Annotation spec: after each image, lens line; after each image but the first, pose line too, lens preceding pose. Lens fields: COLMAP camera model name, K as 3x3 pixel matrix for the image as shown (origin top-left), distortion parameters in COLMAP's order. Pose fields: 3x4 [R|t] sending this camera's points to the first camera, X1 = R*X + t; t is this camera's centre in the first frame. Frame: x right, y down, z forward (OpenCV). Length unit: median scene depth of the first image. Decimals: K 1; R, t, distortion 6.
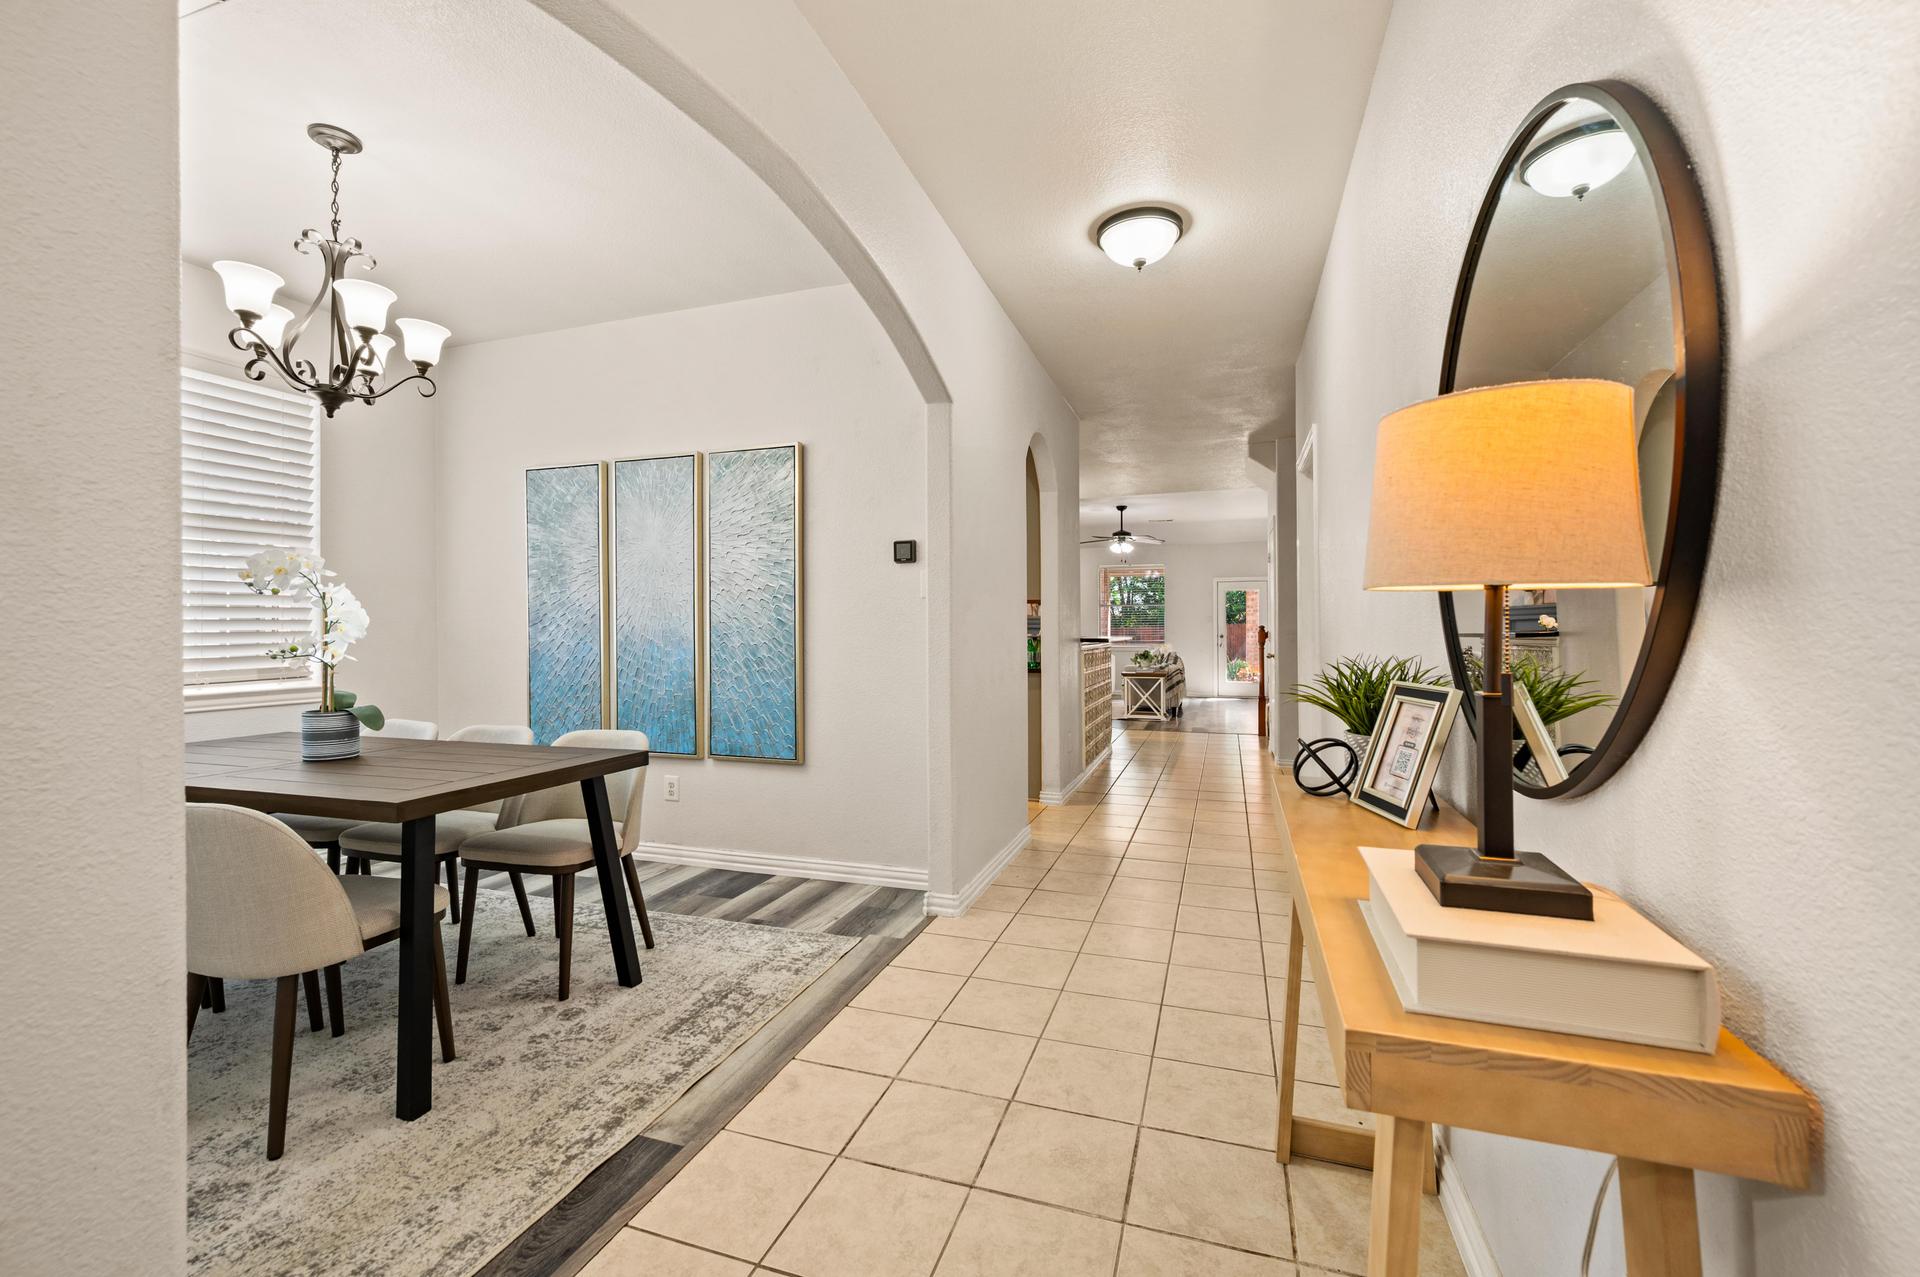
lens RADIAL K [[754.6, 0, 952.7], [0, 754.6, 631.5], [0, 0, 1]] dist [0.000027, -0.000118]
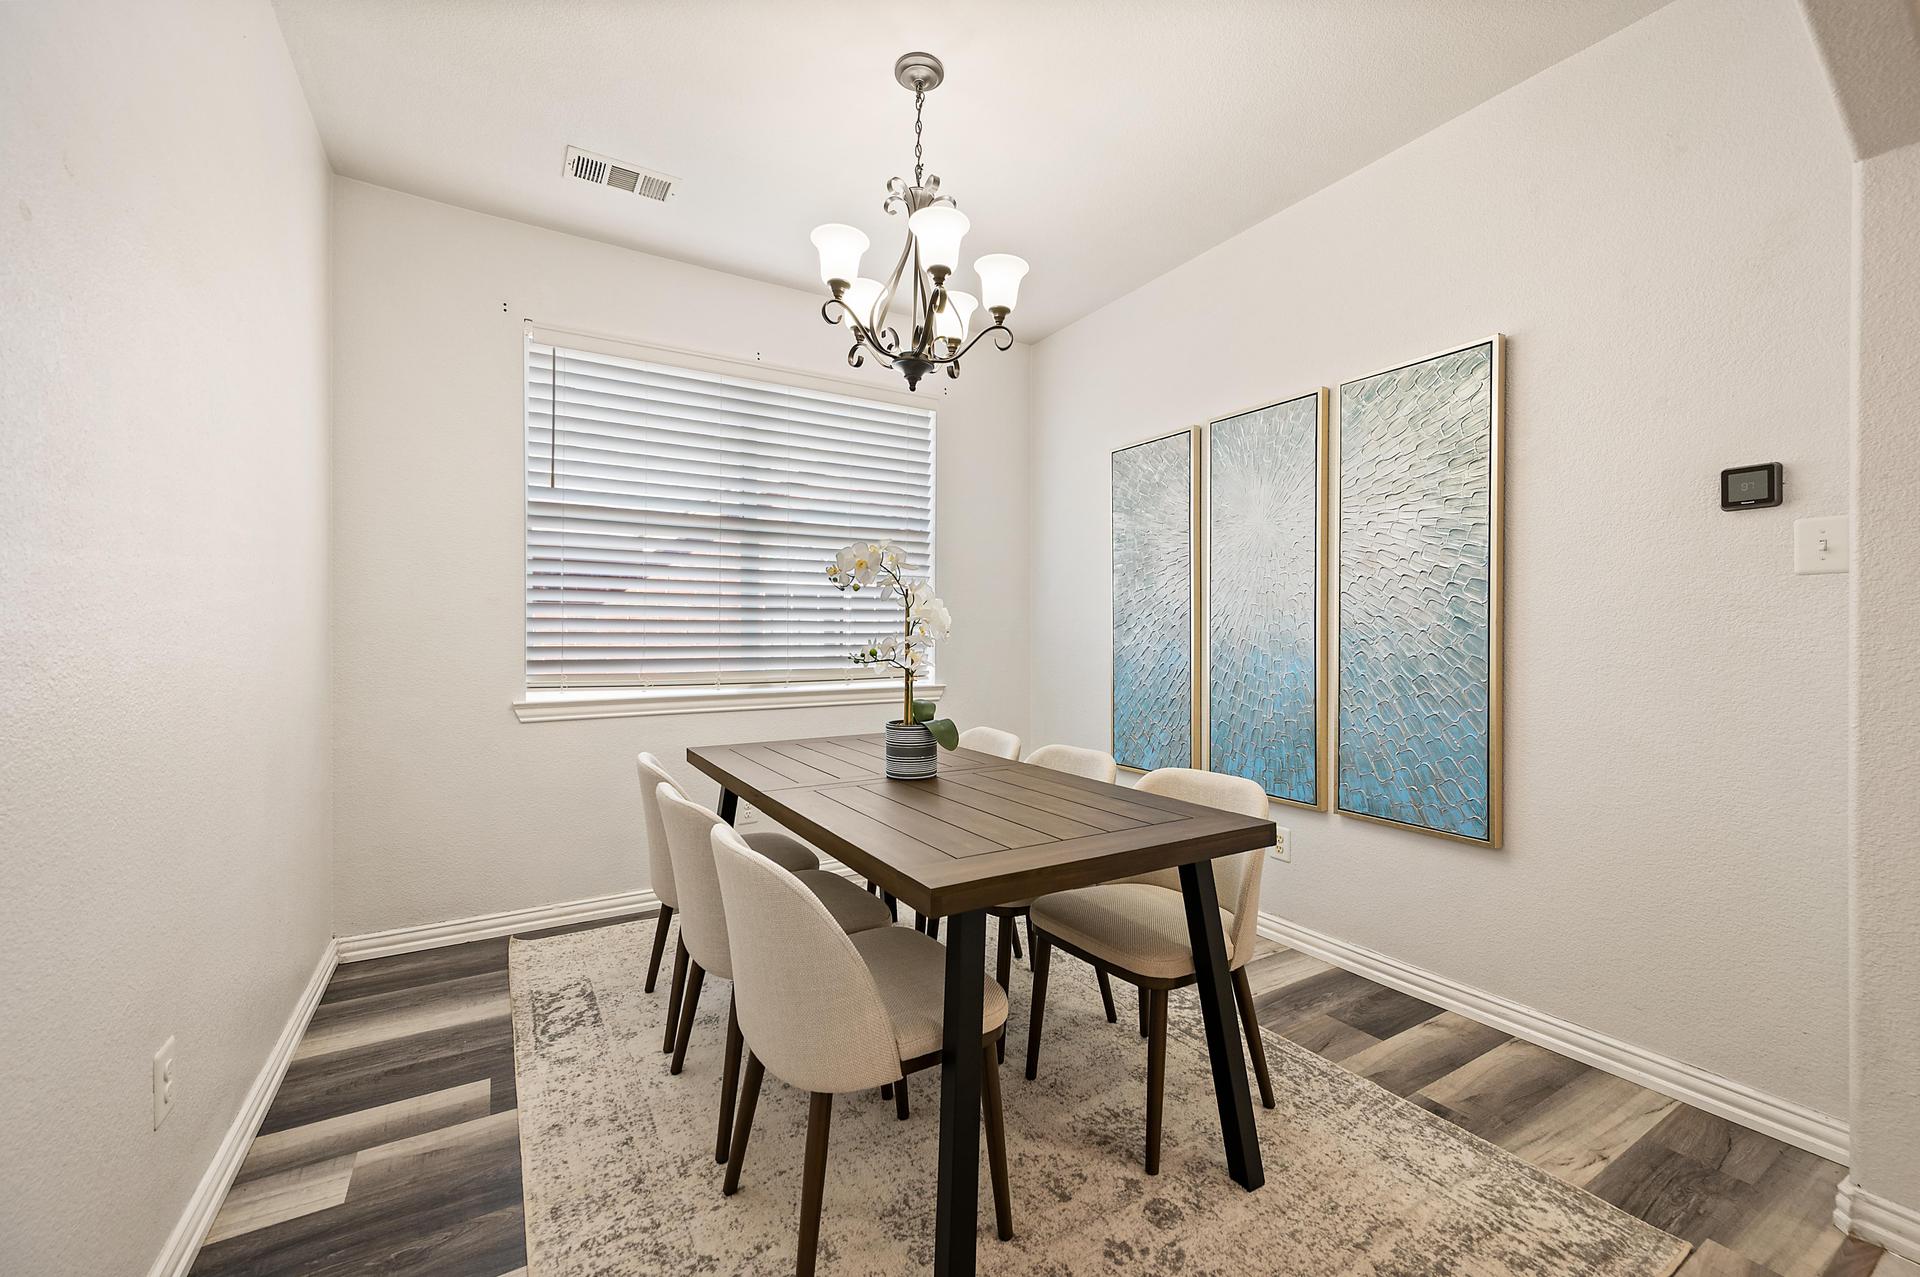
lens RADIAL K [[754.6, 0, 952.7], [0, 754.6, 631.5], [0, 0, 1]] dist [0.000027, -0.000118]
pose [[0.749116, 0.004971, -0.662420, -0.162351], [-0.007686, 0.999970, -0.001188, -0.000658], [0.662394, 0.005981, 0.749132, 0.296083]]
